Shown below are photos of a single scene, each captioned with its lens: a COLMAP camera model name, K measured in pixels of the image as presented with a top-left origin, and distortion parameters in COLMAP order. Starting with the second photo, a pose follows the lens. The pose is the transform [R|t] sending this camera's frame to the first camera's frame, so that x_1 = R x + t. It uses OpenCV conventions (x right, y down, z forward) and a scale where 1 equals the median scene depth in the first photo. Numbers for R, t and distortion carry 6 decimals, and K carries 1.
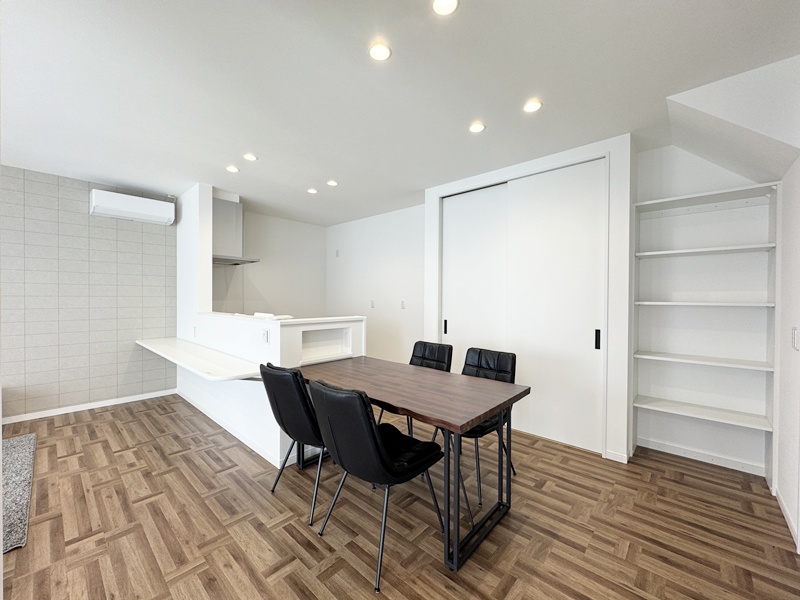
lens RADIAL K [[324.5, 0, 400.0], [0, 324.5, 300.0], [0, 0, 1]] dist [-0.002016, -0.000223]
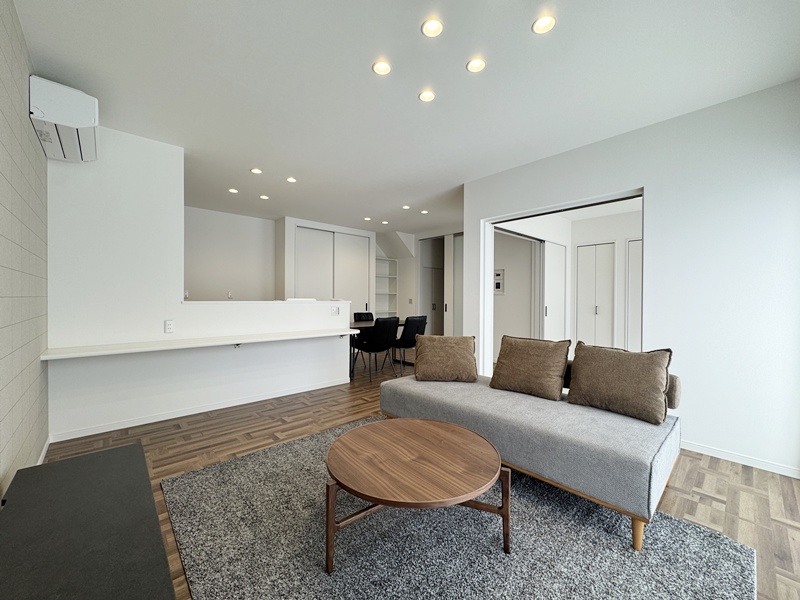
lens RADIAL K [[322.7, 0, 400.0], [0, 322.7, 300.0], [0, 0, 1]] dist [-0.002337, -0.000303]
pose [[0.091518, -0.010096, 0.995752, -2.397832], [0.005741, 0.999937, 0.009611, 0.049271], [-0.995787, 0.004837, 0.091570, 0.615780]]
